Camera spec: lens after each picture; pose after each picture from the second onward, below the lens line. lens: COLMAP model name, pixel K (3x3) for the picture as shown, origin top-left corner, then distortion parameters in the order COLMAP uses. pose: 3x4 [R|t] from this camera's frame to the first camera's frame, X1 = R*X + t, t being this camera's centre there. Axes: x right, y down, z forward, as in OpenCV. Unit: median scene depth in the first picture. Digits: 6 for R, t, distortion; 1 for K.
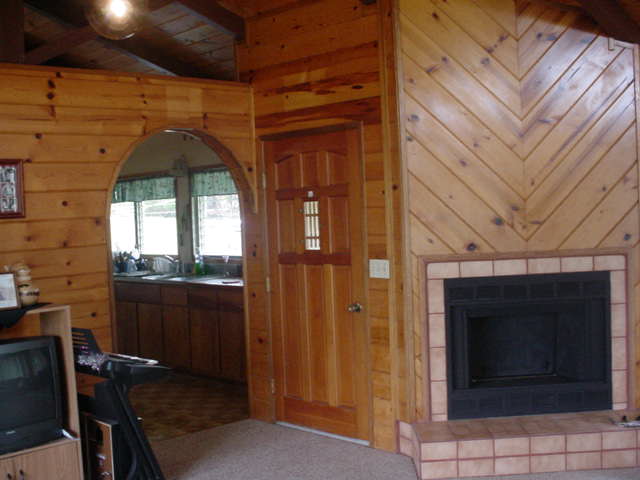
lens RADIAL K [[817.7, 0, 317.7], [0, 817.7, 238.0], [0, 0, 1]] dist [-0.168084, 0.000000]
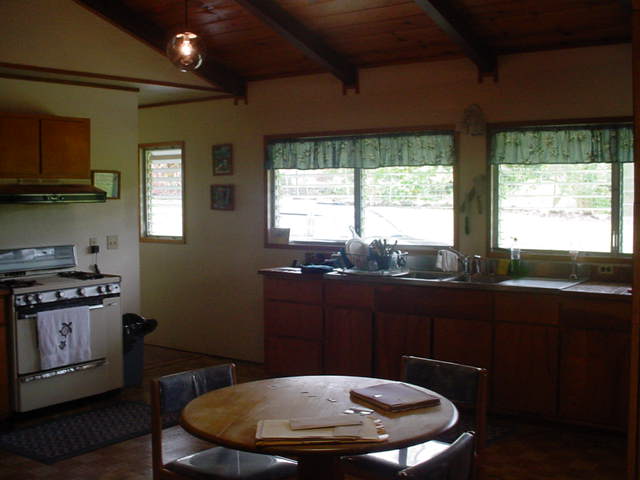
lens RADIAL K [[817.7, 0, 320.4], [0, 817.7, 240.2], [0, 0, 1]] dist [-0.168084, 0.000000]
pose [[0.985869, 0.029510, 0.164896, -0.399264], [-0.032524, 0.999349, 0.015611, 0.008407], [-0.164328, -0.020753, 0.986187, 0.322436]]
